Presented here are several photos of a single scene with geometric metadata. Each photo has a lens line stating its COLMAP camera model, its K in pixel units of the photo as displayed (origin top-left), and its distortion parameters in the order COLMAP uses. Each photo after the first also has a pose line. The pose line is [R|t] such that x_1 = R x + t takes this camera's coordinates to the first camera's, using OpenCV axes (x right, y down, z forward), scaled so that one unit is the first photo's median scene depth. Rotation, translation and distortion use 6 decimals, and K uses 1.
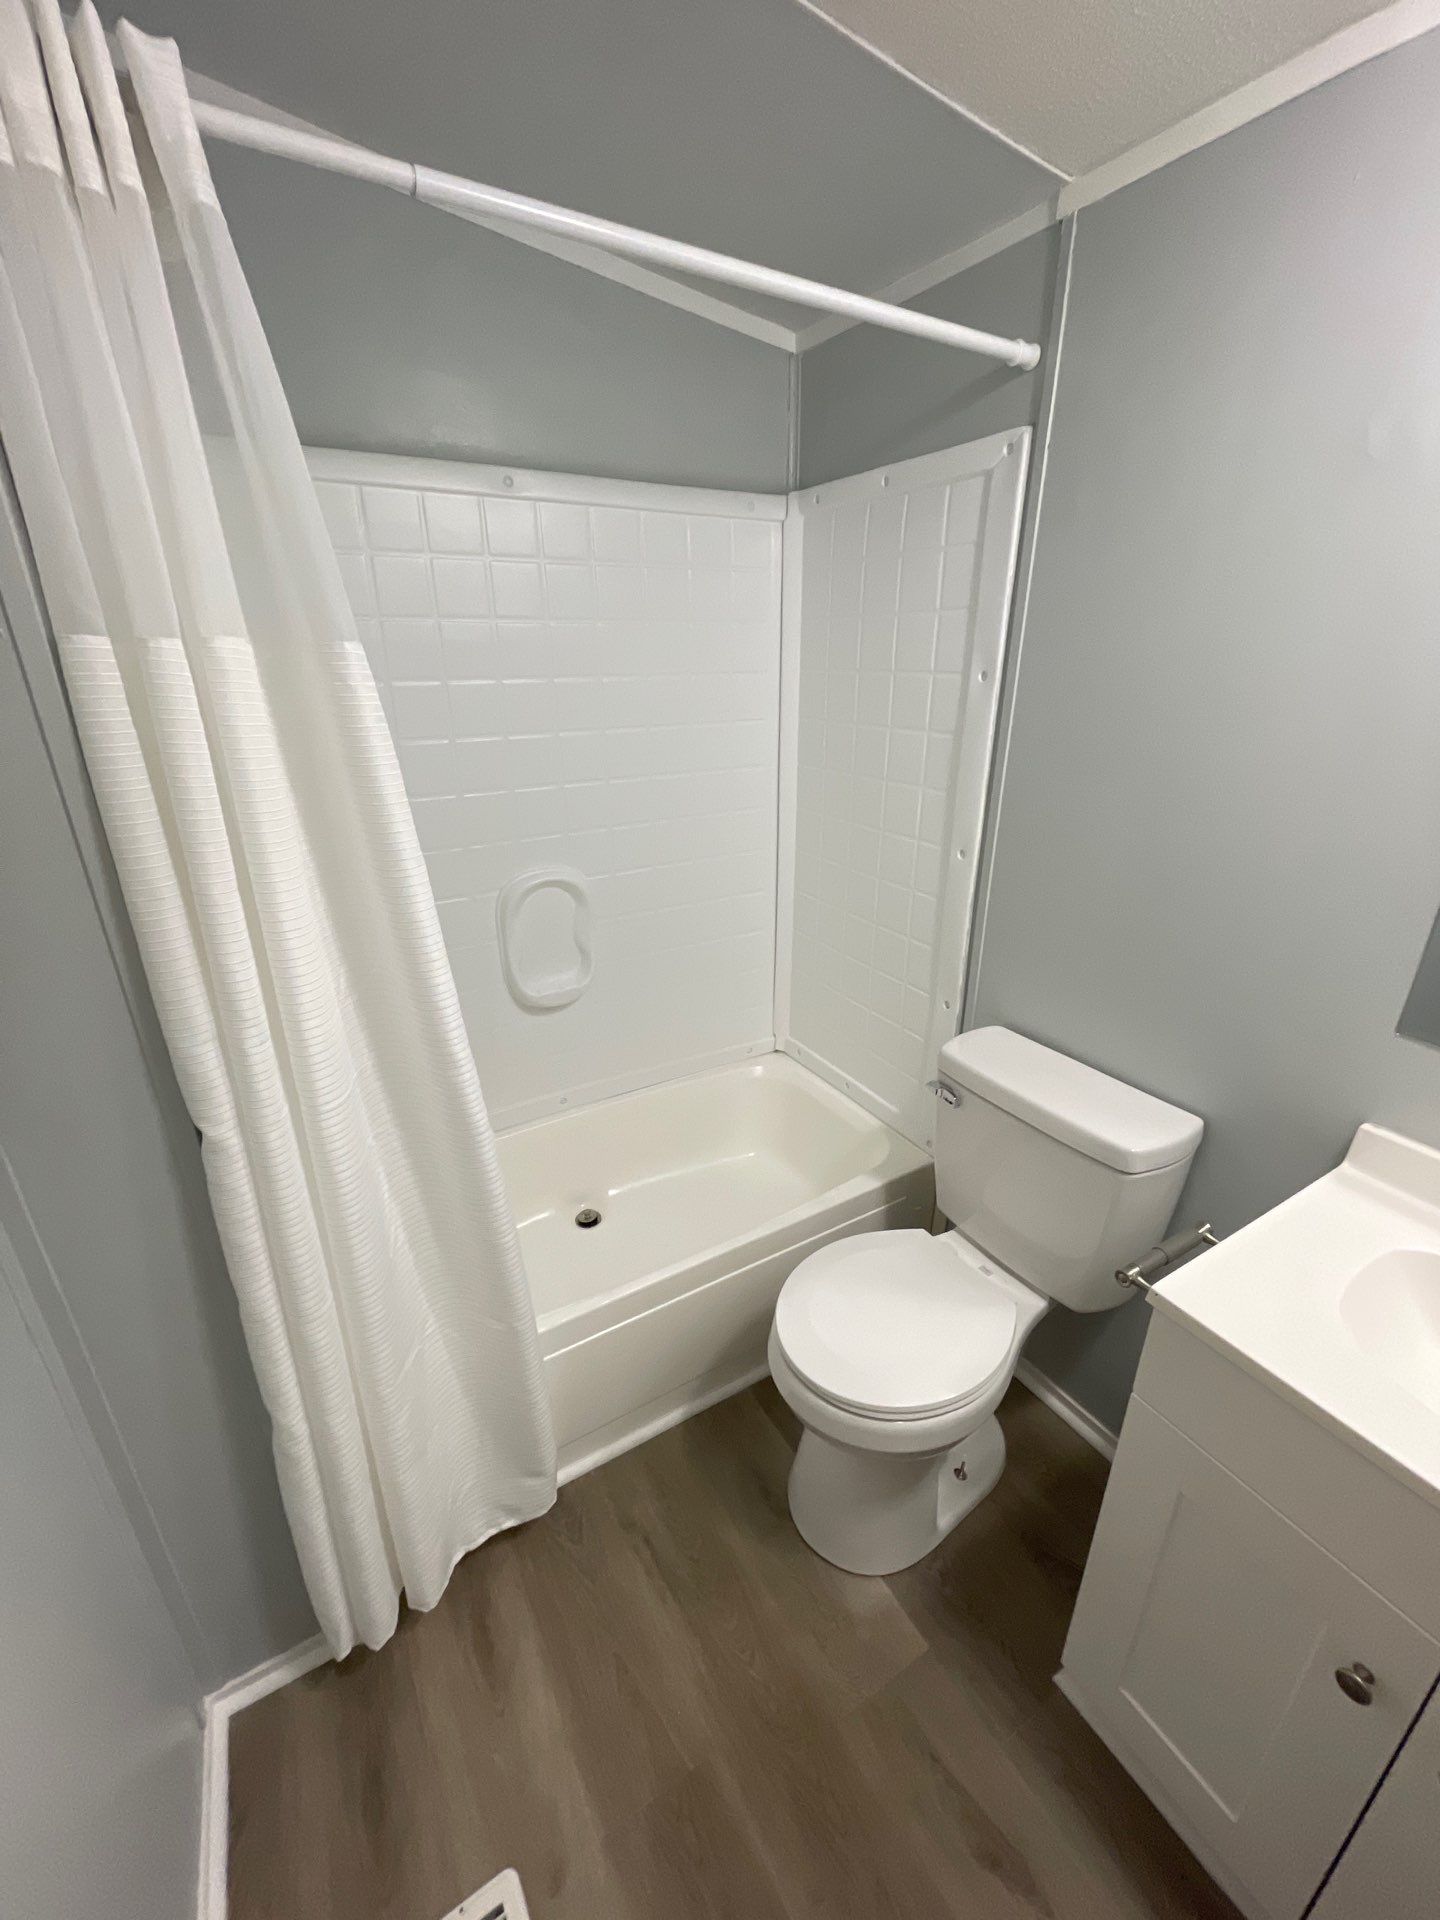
lens RADIAL K [[774.3, 0, 720.0], [0, 774.3, 960.0], [0, 0, 1]] dist [-0.000802, -0.000633]
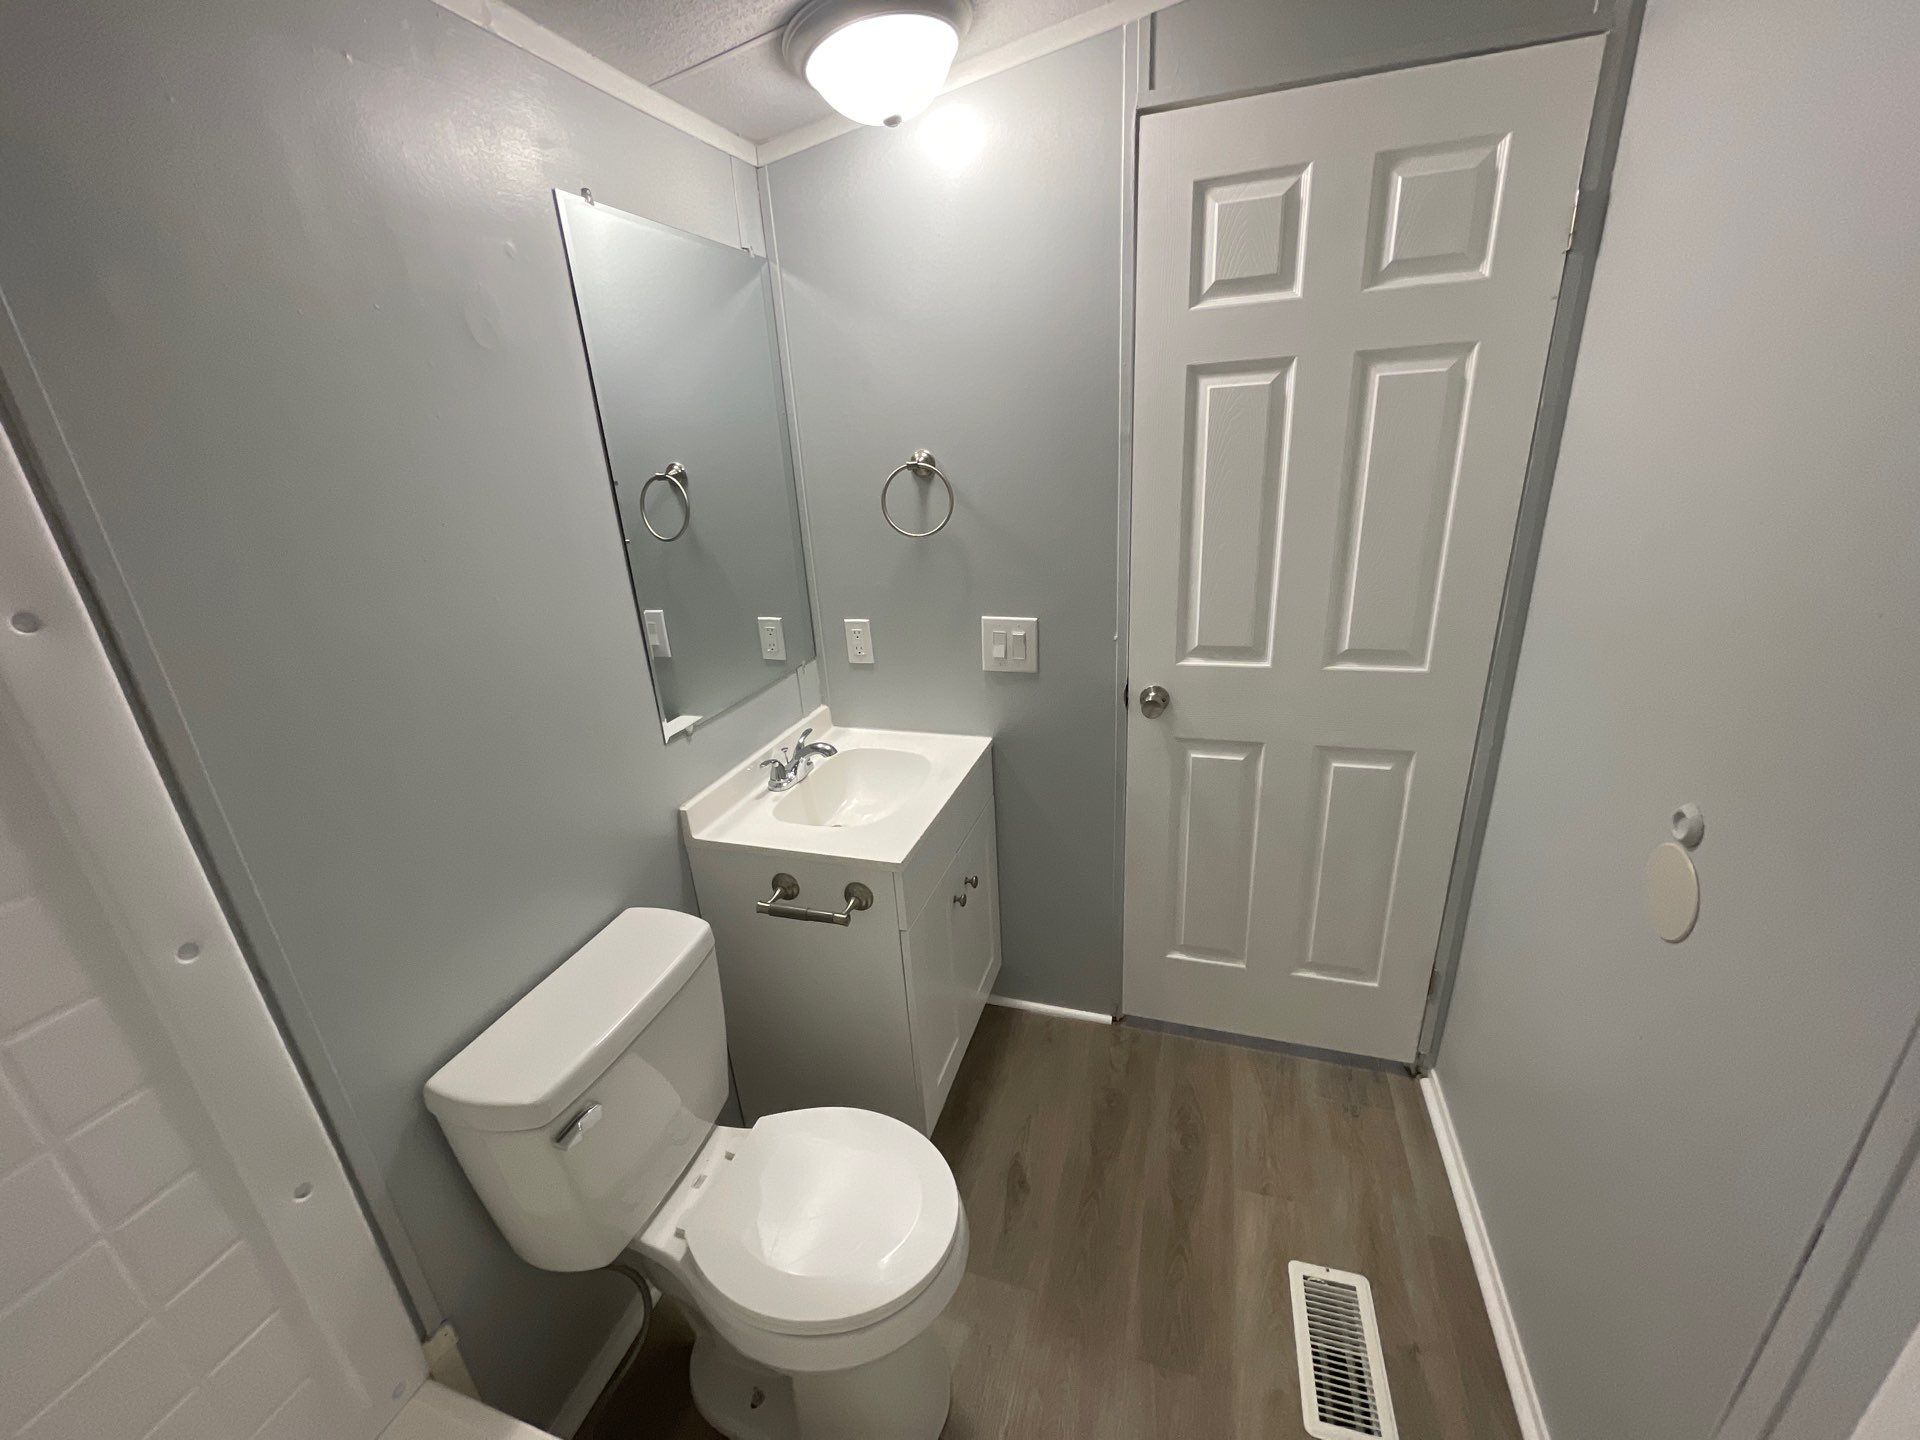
lens RADIAL K [[774.3, 0, 956.8], [0, 774.3, 718.9], [0, 0, 1]] dist [-0.000802, -0.000633]
pose [[-0.667821, -0.220929, 0.710778, -0.428579], [0.327855, 0.769994, 0.547376, -0.461511], [-0.668226, 0.598581, -0.441785, 1.021014]]
